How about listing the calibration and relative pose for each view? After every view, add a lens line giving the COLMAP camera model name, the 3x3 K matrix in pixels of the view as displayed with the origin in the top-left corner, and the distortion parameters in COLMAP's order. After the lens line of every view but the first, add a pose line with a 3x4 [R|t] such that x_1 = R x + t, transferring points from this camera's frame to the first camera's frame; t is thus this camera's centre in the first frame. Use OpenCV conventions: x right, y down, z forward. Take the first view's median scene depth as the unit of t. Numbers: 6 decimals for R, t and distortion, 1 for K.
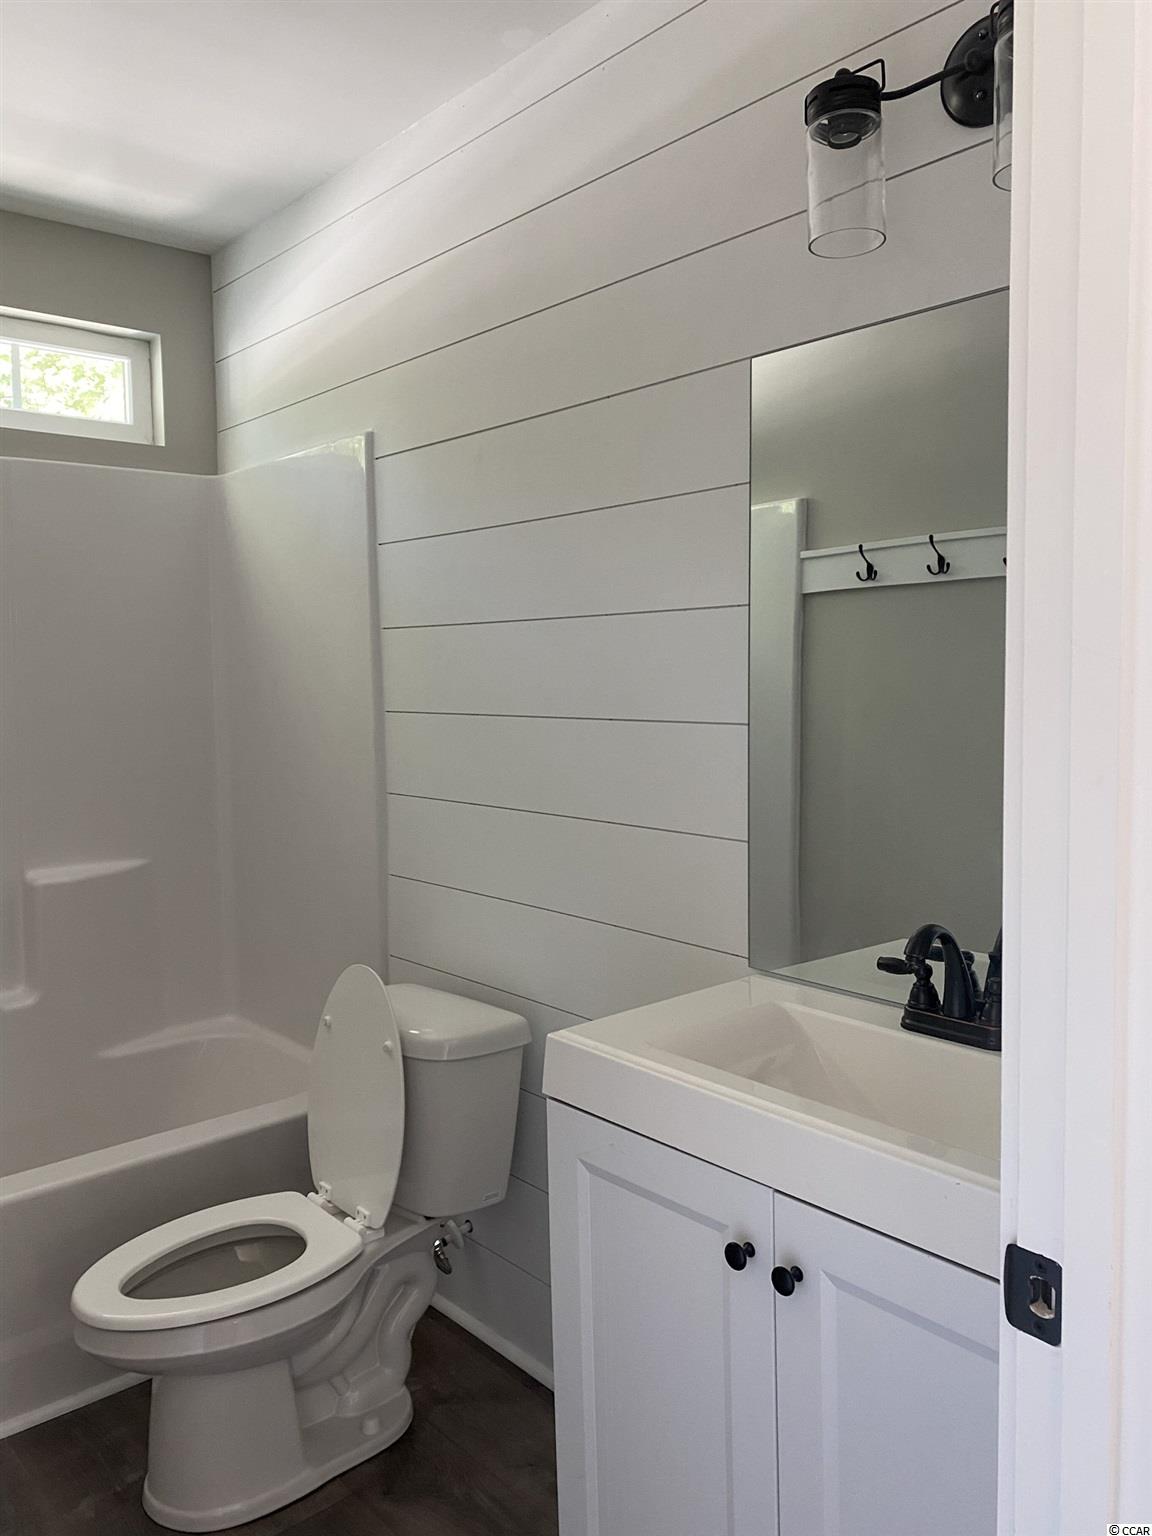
lens RADIAL K [[1193.5, 0, 593.4], [0, 1193.5, 763.6], [0, 0, 1]] dist [0.032028, -0.058092]
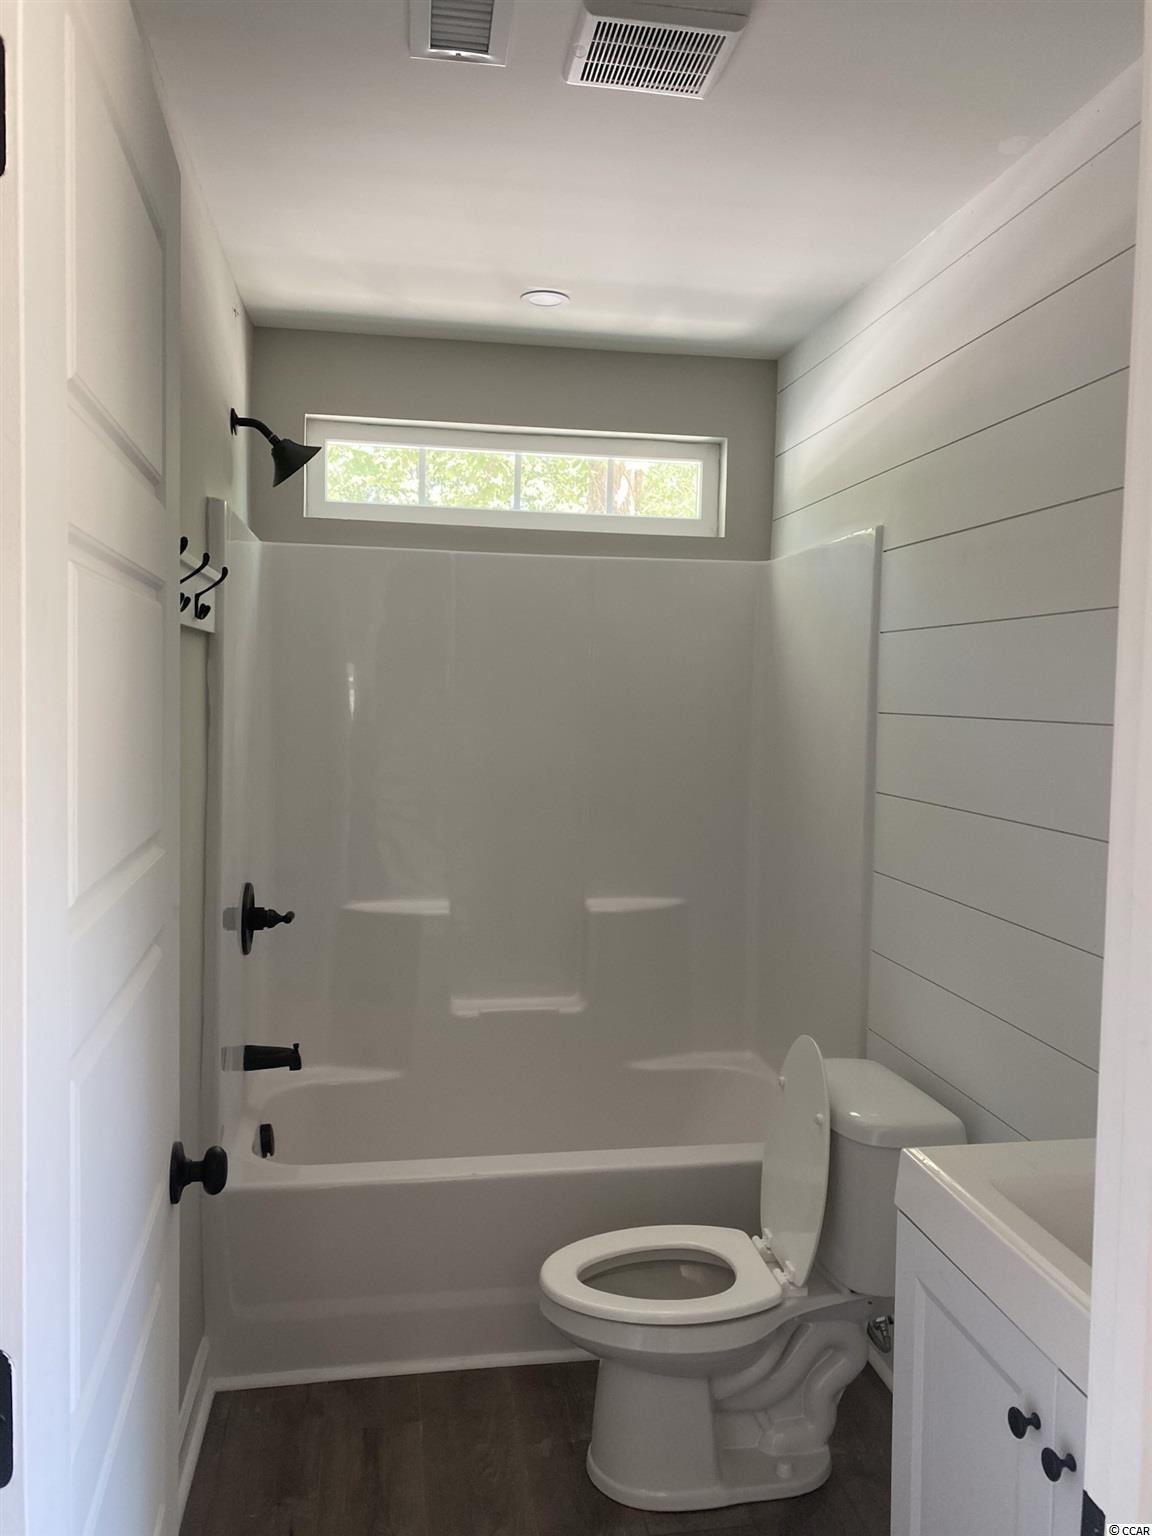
lens RADIAL K [[1193.5, 0, 593.4], [0, 1193.5, 763.6], [0, 0, 1]] dist [0.032028, -0.058092]
pose [[0.852168, 0.063768, -0.519369, 0.175933], [-0.073534, 0.997291, 0.001794, -0.059677], [0.518076, 0.036663, 0.854548, -0.019004]]
